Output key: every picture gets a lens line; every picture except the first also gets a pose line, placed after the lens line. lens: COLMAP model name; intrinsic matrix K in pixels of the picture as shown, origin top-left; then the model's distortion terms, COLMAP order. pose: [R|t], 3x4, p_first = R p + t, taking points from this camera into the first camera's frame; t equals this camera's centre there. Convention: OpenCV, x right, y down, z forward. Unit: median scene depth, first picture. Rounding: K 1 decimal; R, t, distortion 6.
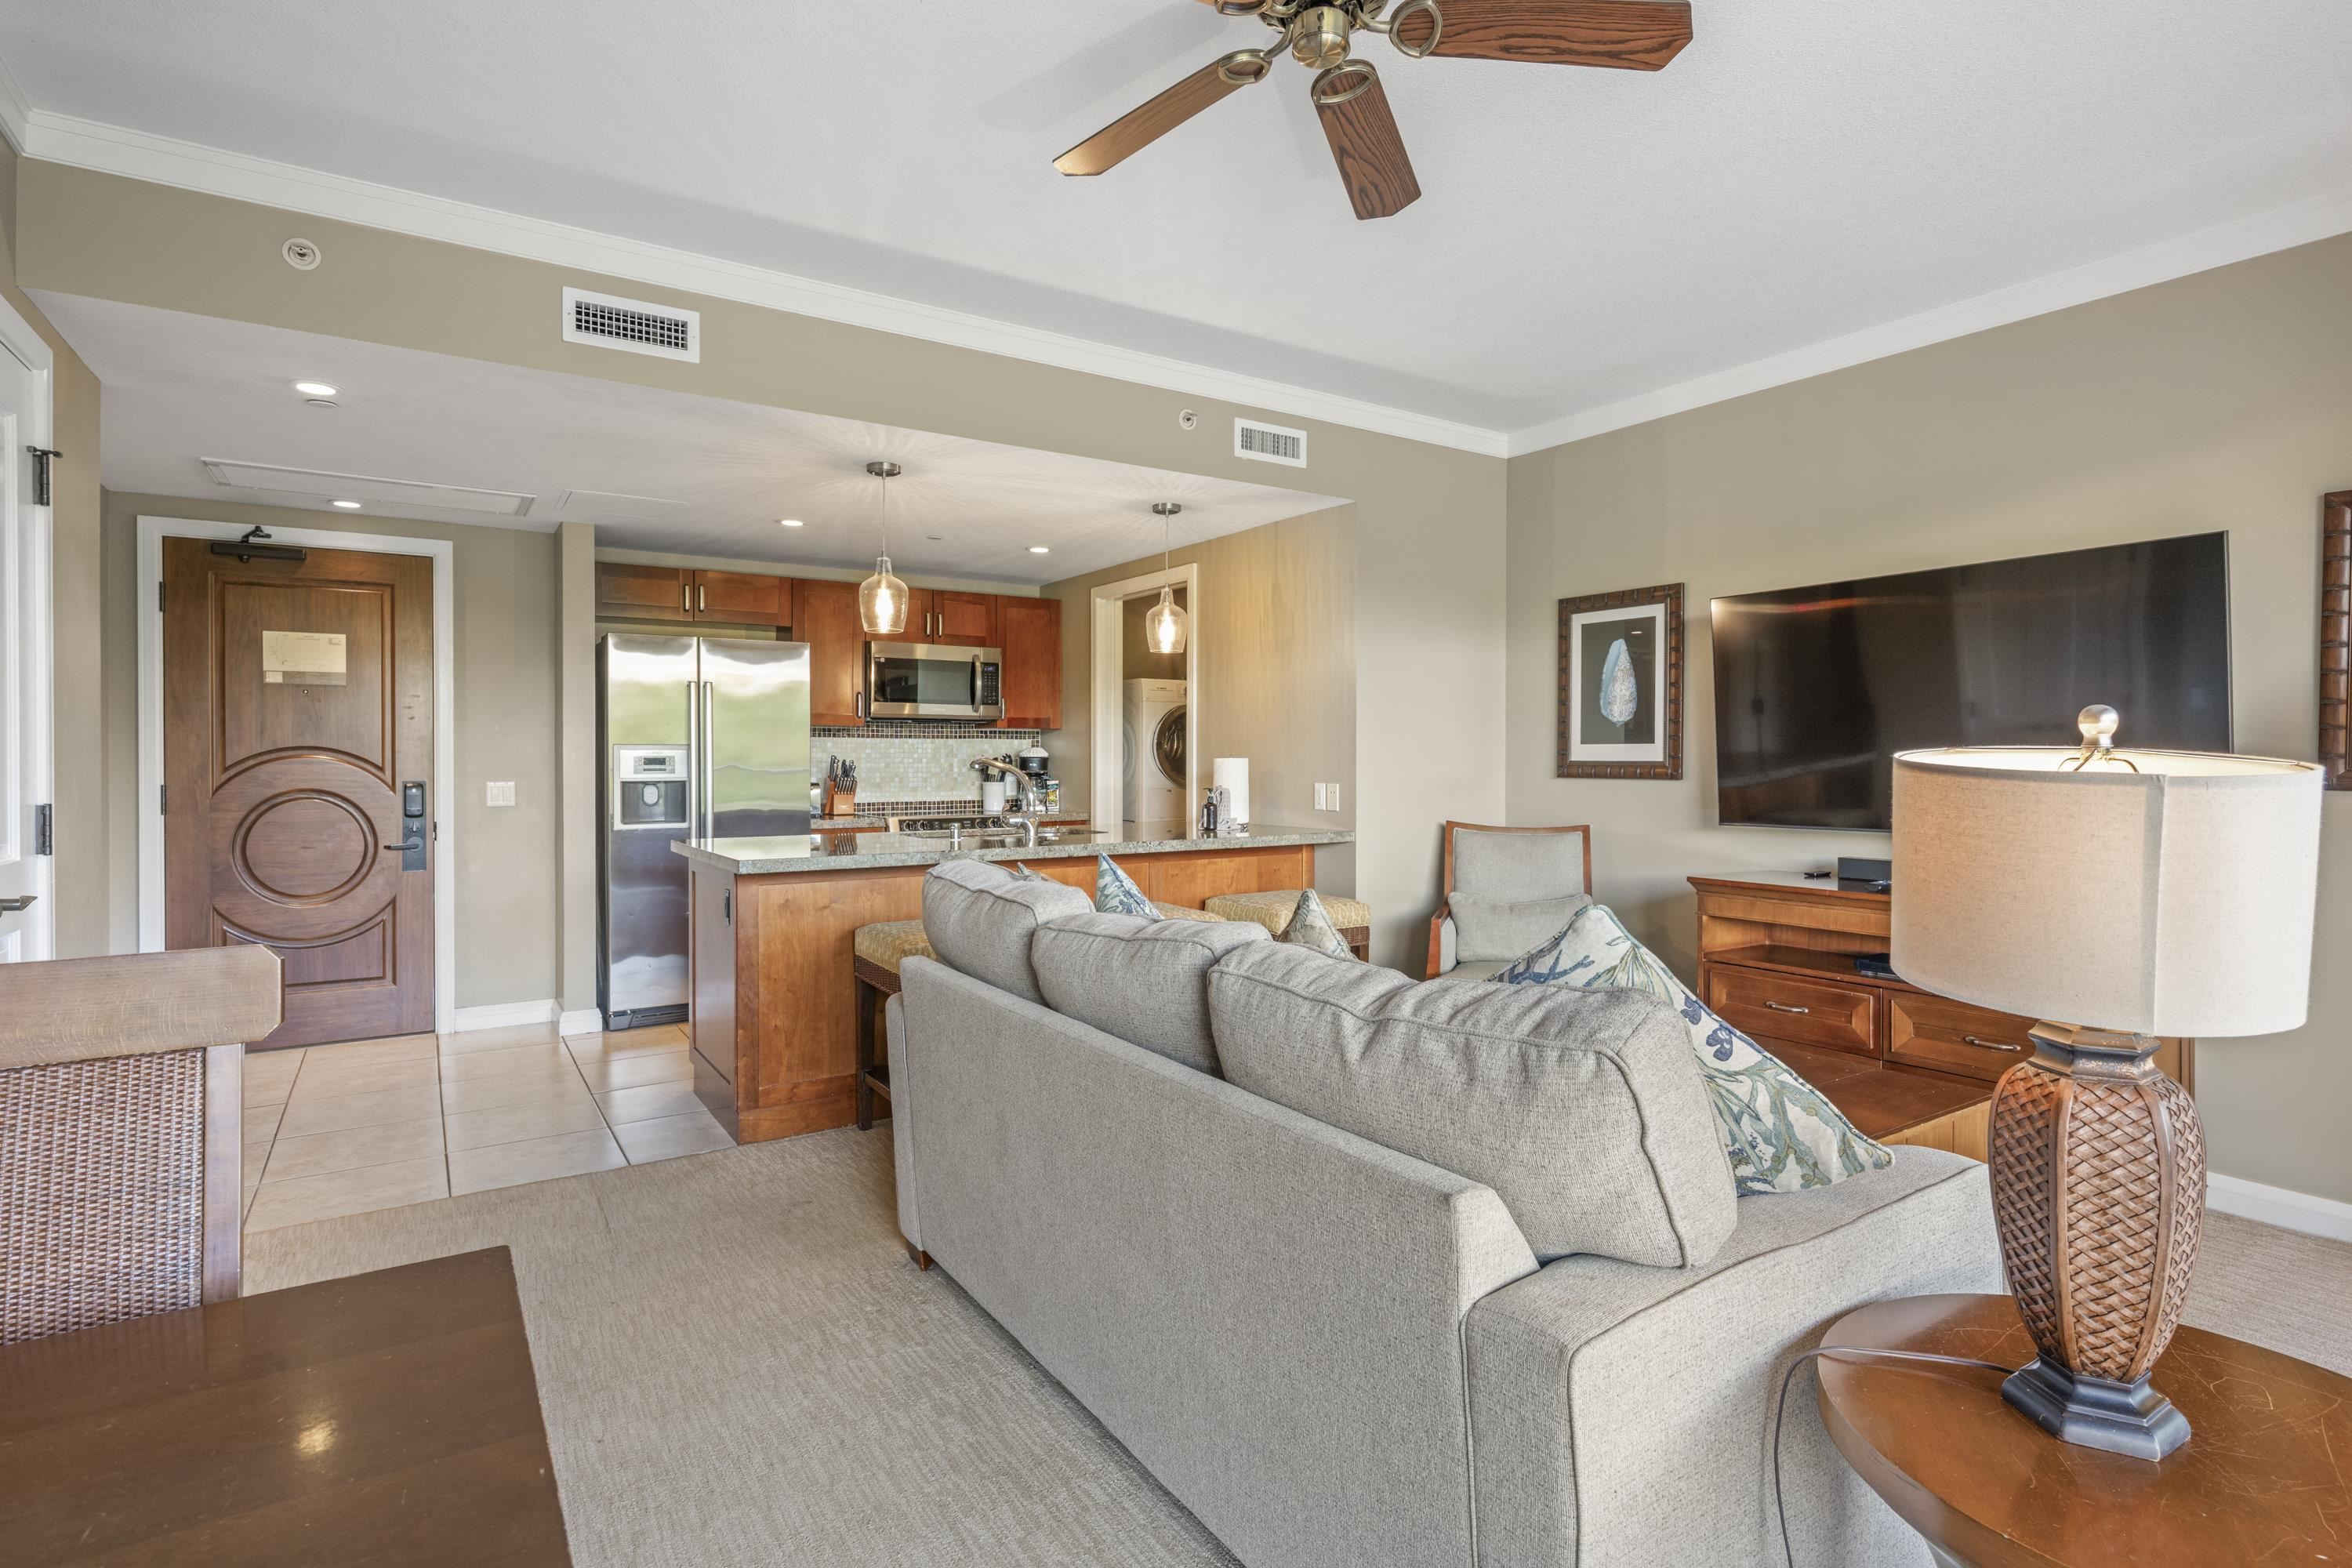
lens RADIAL K [[1161.4, 0, 1180.9], [0, 1161.4, 773.1], [0, 0, 1]] dist [-0.001823, -0.000613]
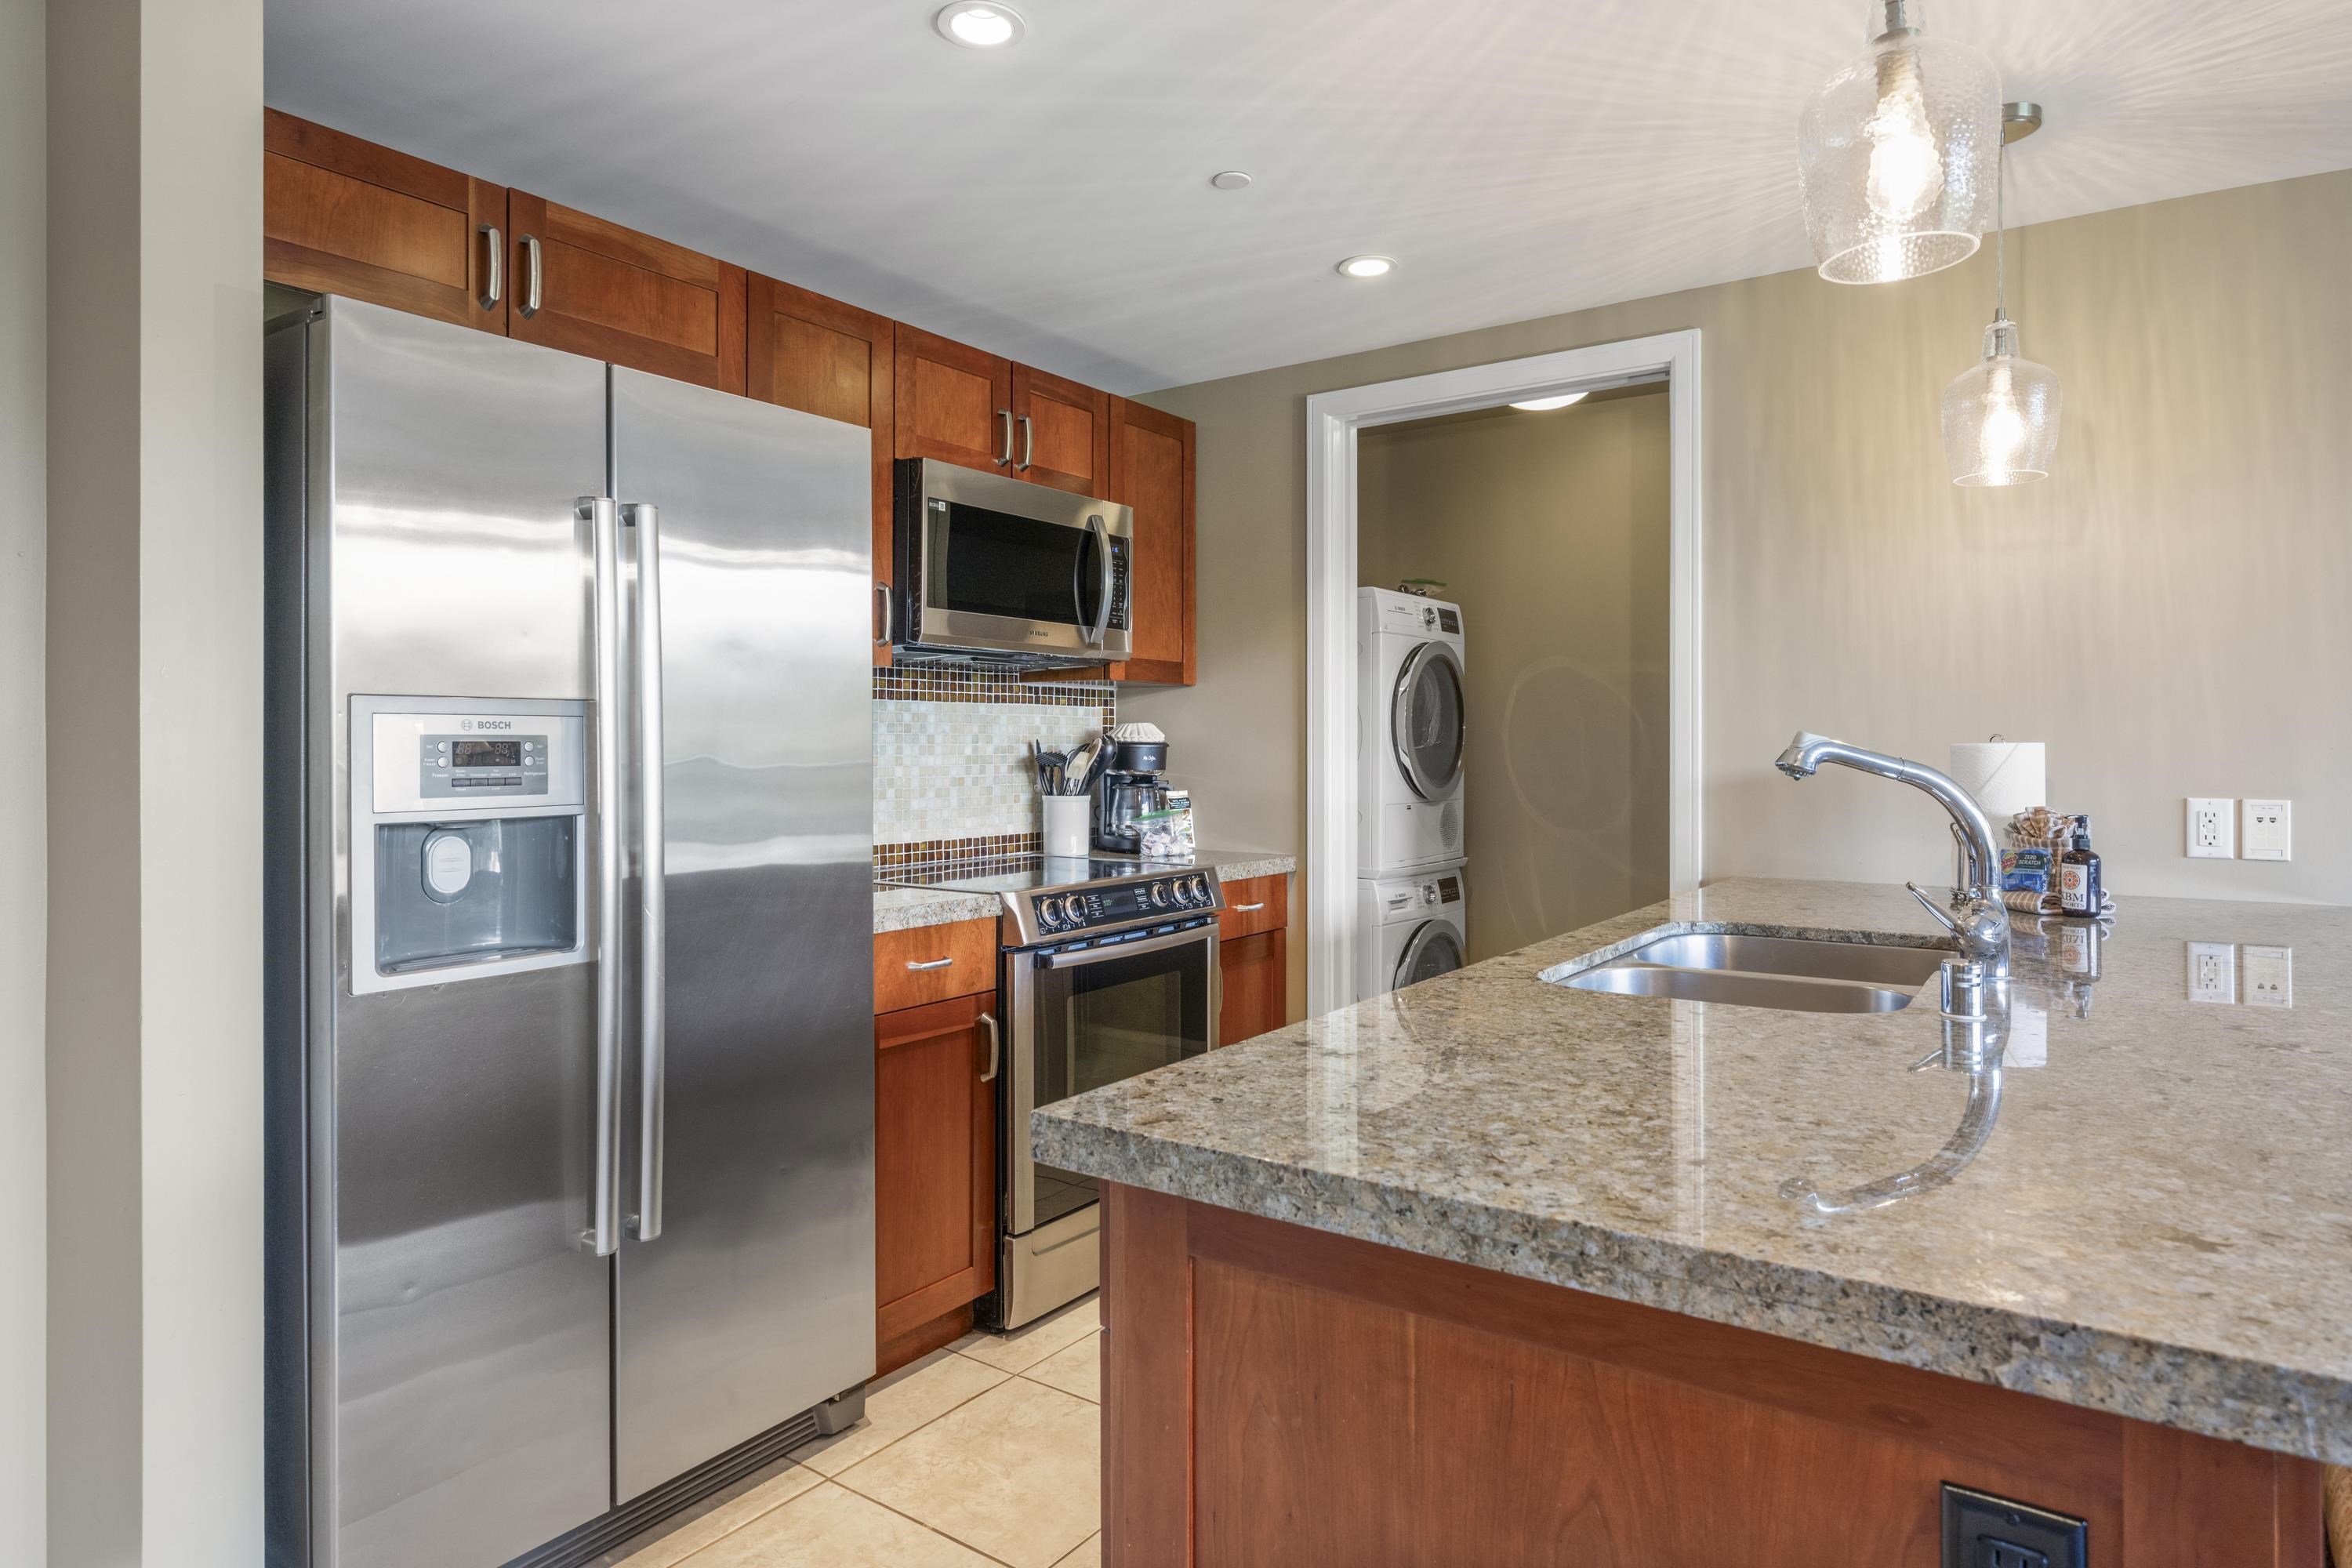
lens RADIAL K [[1340.0, 0, 1170.7], [0, 1340.0, 755.2], [0, 0, 1]] dist [0.000722, 0.000317]
pose [[0.935551, -0.004267, 0.353166, -0.405330], [0.006711, 0.999961, -0.005697, -0.006547], [-0.353128, 0.007700, 0.935543, 0.606763]]
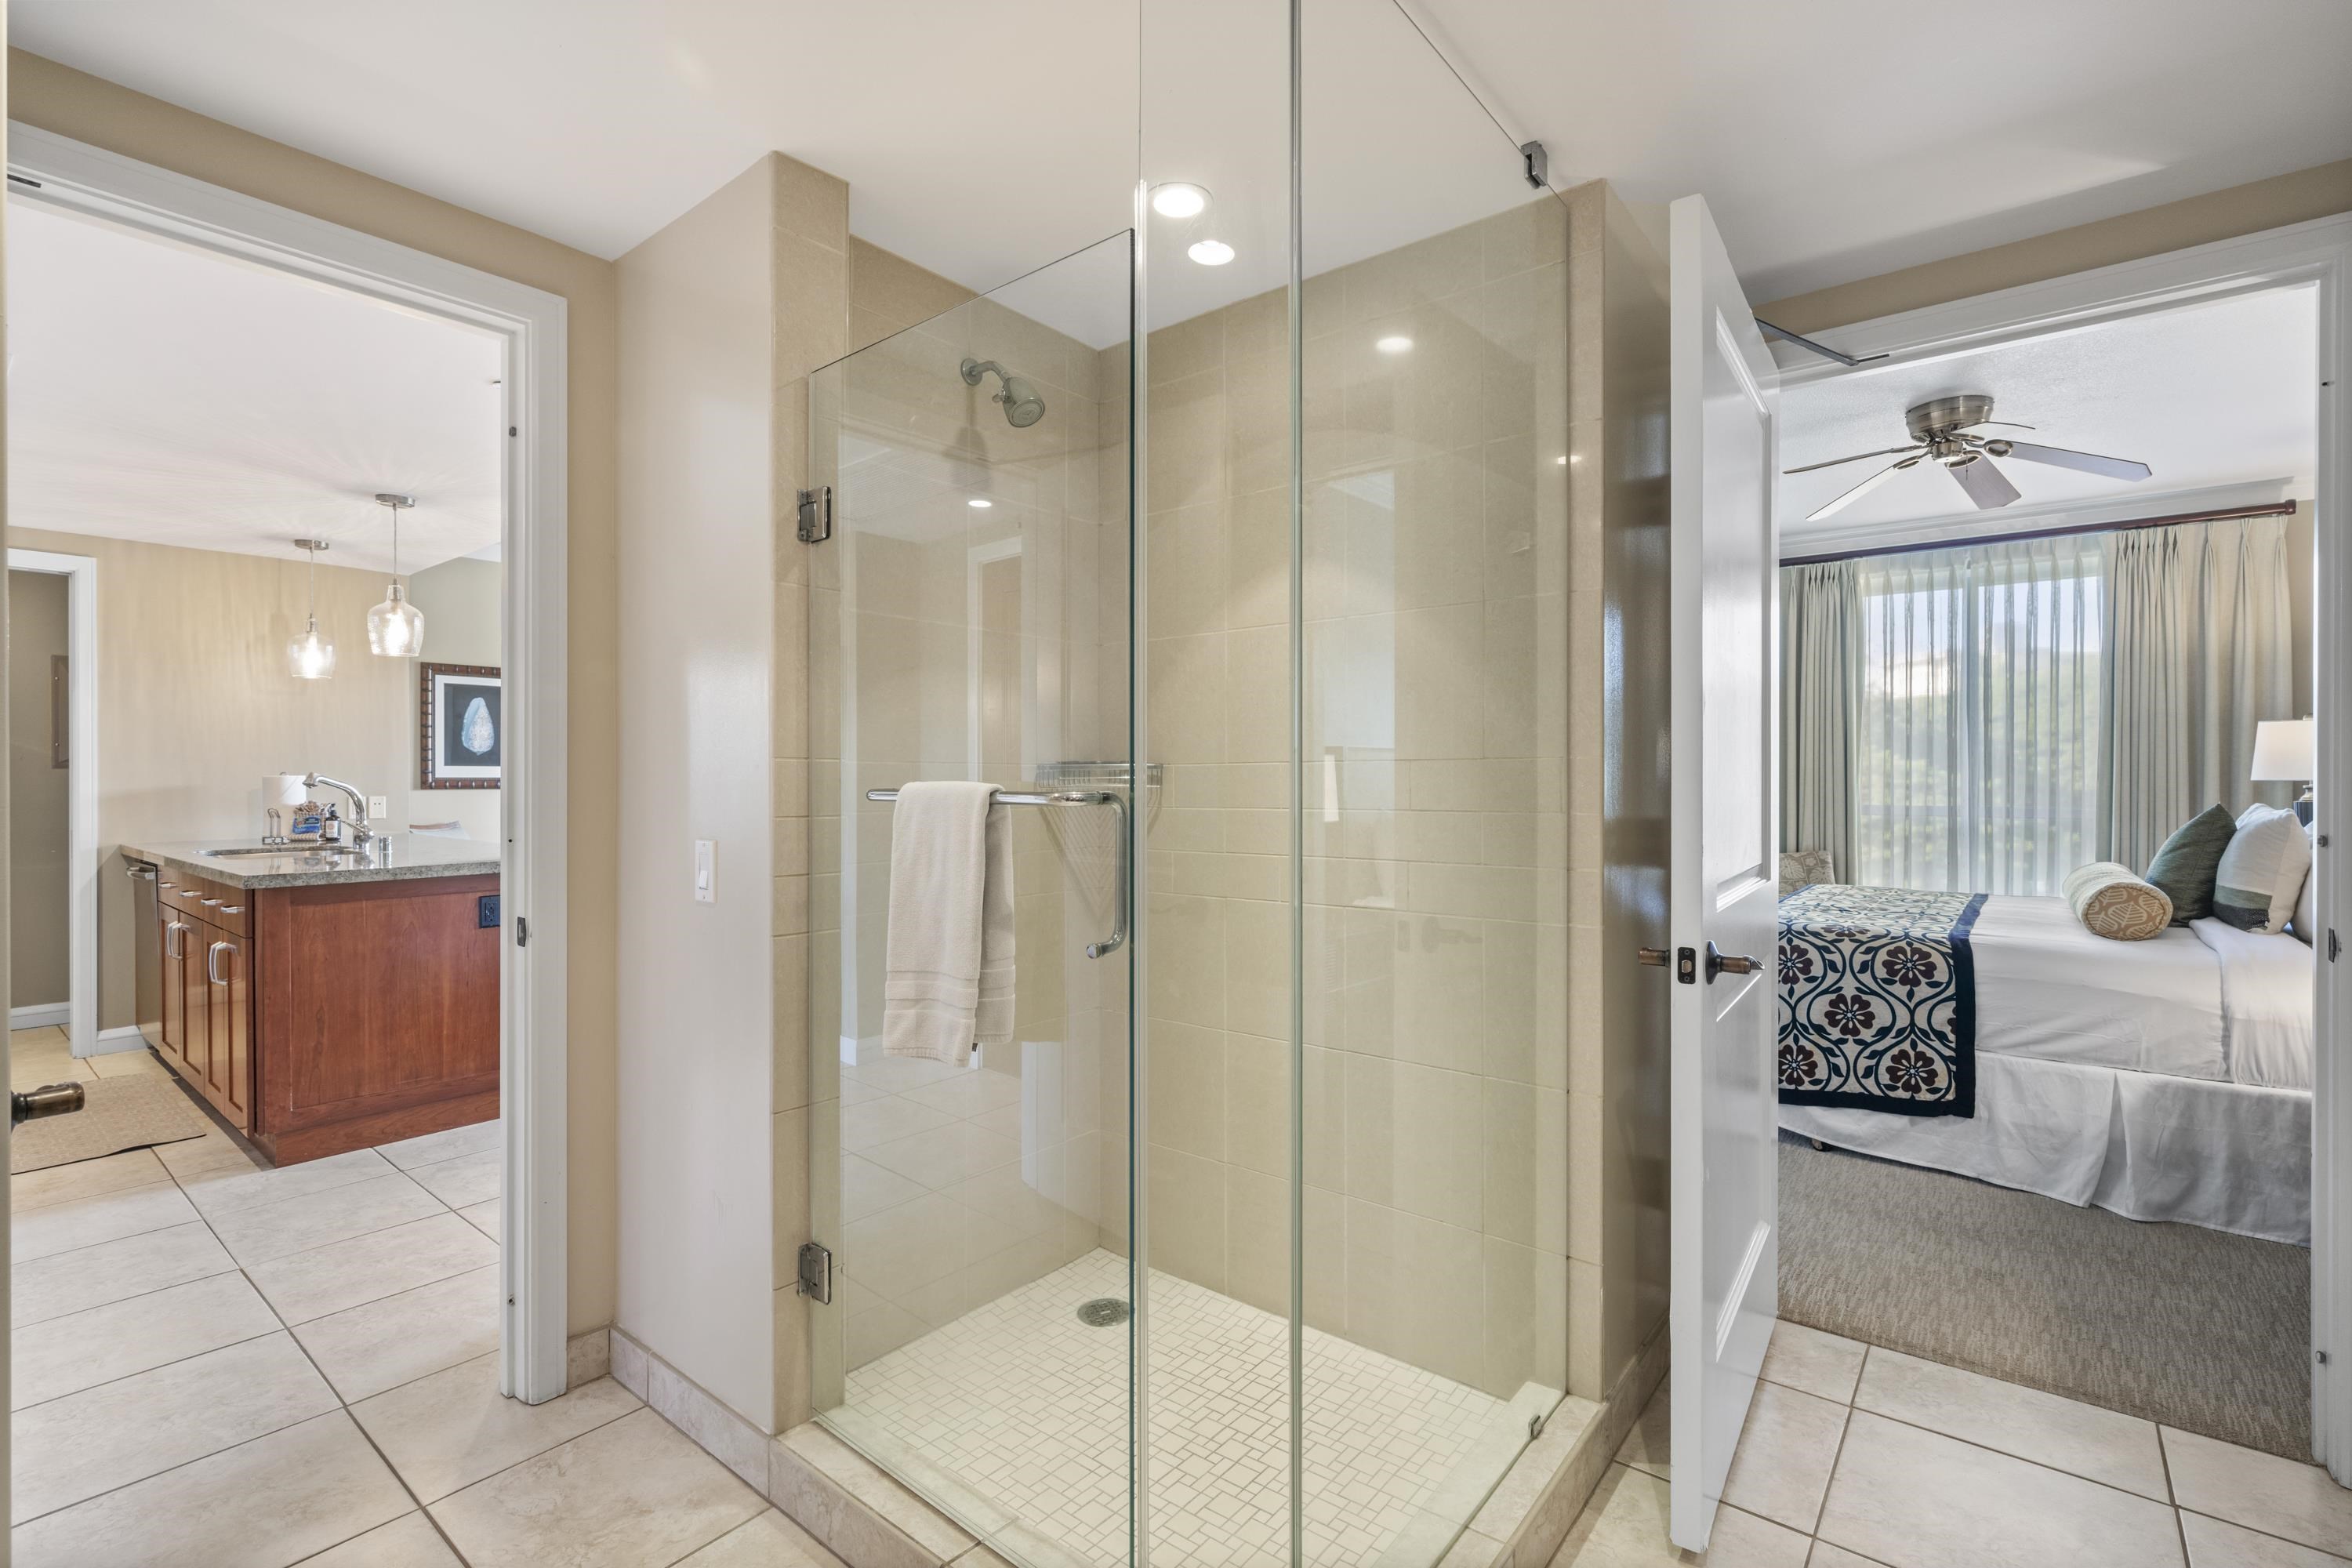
lens RADIAL K [[1073.0, 0, 1176.0], [0, 1073.0, 784.0], [0, 0, 1]] dist [-0.000931, -0.000294]
pose [[-0.299722, -0.006312, 0.954006, -1.096828], [0.008674, 0.999919, 0.009341, -0.006515], [-0.953987, 0.011075, -0.299643, 0.483398]]
